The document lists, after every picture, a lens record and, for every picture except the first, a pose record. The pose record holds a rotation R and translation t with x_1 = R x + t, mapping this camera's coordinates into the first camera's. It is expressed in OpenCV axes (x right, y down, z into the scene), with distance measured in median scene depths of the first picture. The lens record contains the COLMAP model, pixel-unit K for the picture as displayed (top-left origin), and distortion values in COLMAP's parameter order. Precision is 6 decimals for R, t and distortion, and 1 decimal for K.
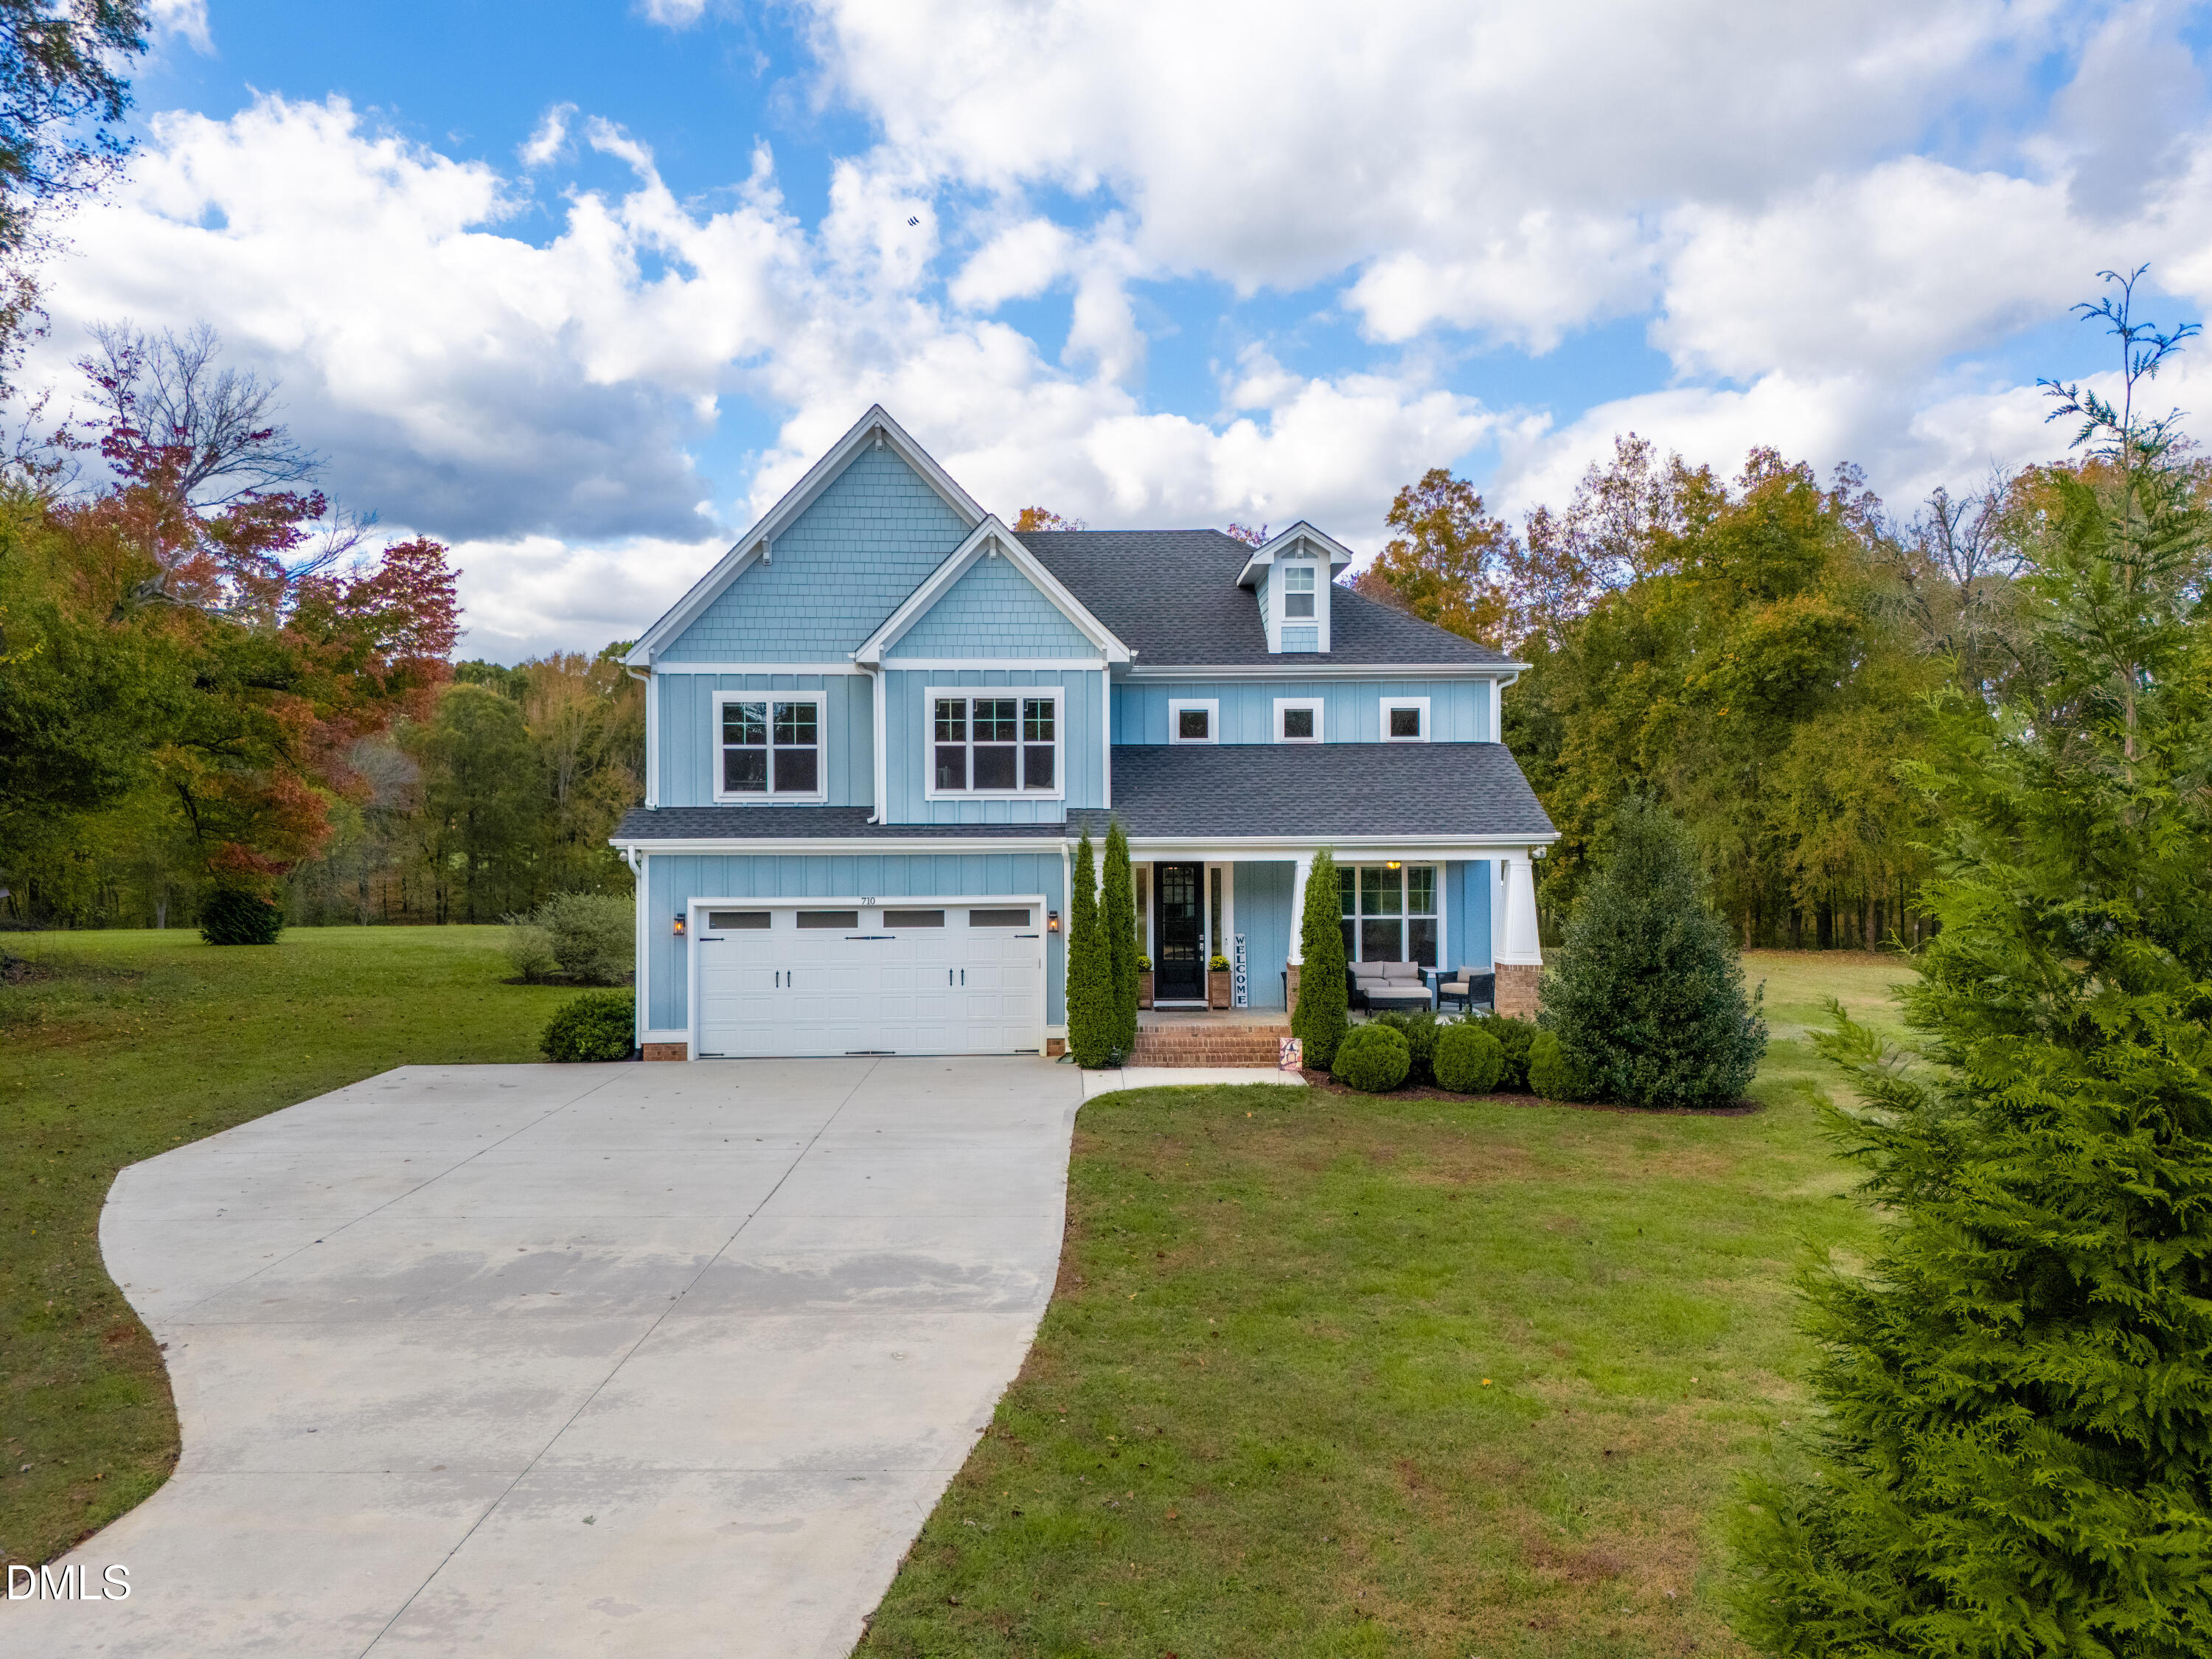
lens RADIAL K [[1614.1, 0, 1110.1], [0, 1614.1, 805.9], [0, 0, 1]] dist [0.078443, -0.036899]
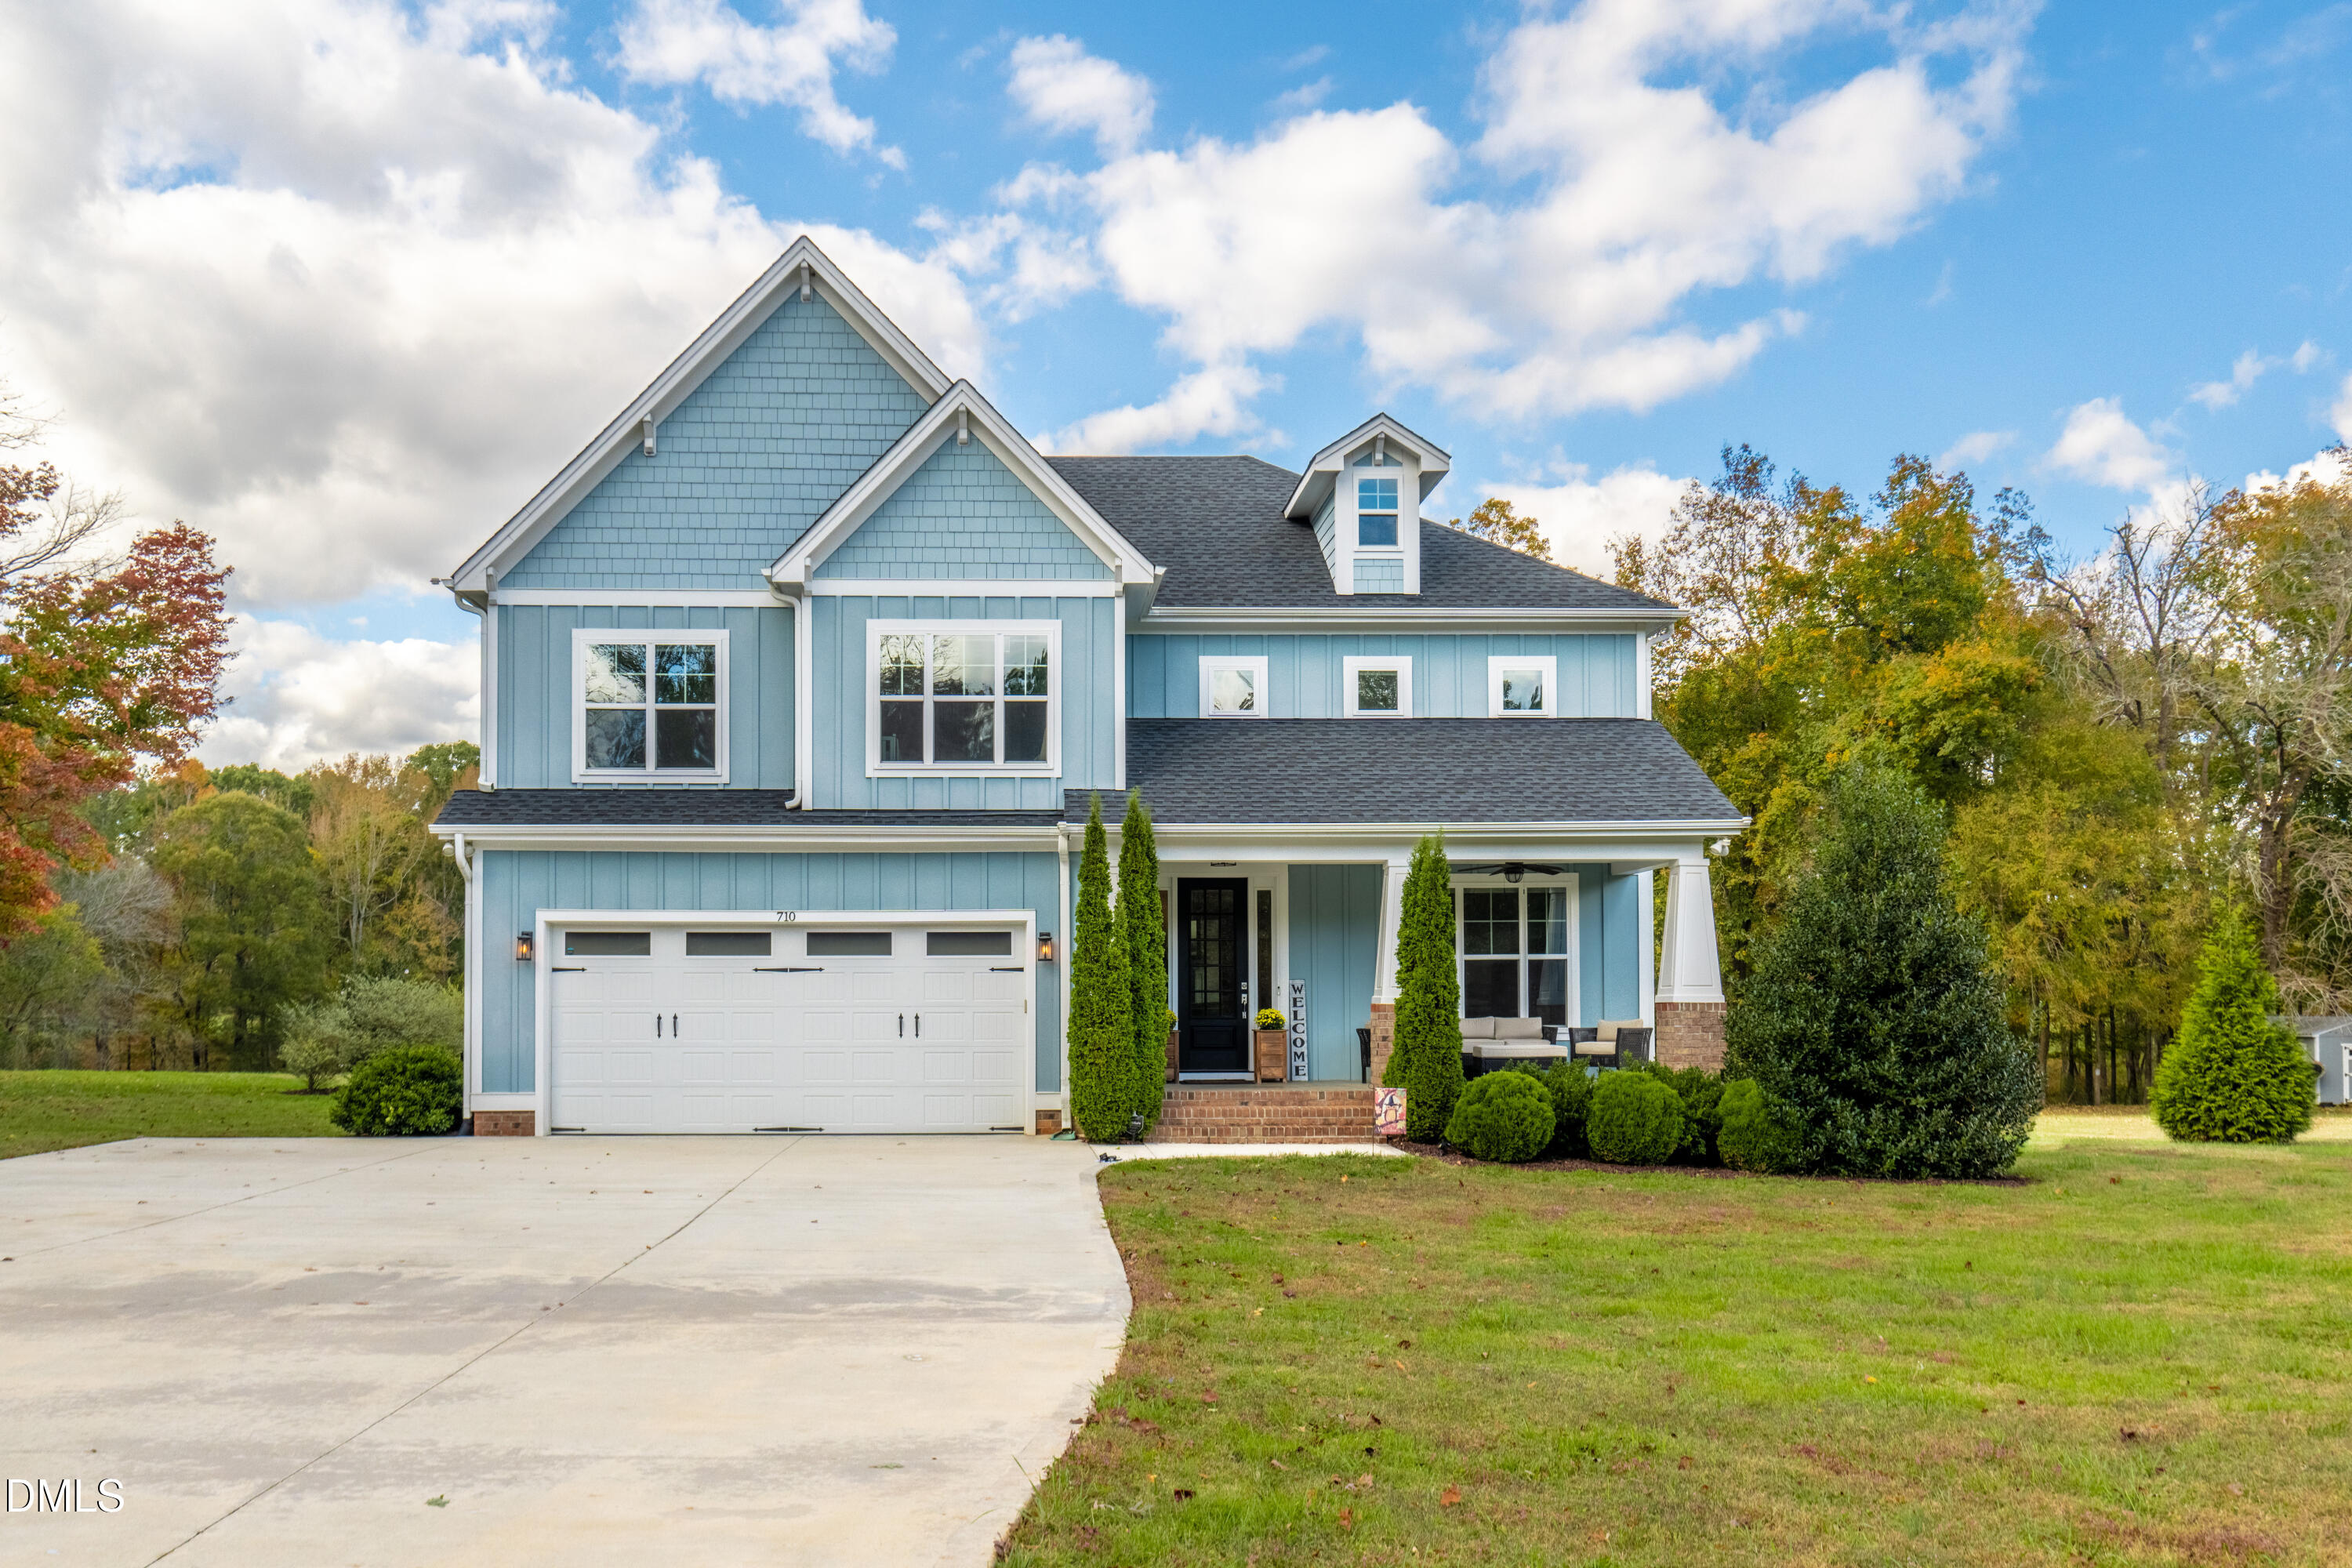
lens RADIAL K [[2055.1, 0, 1078.2], [0, 2055.1, 932.9], [0, 0, 1]] dist [-0.027887, 0.090688]
pose [[0.999886, 0.003261, 0.014774, -0.033737], [-0.002953, 0.999779, -0.020811, 0.083762], [-0.014838, 0.020765, 0.999674, 0.088955]]
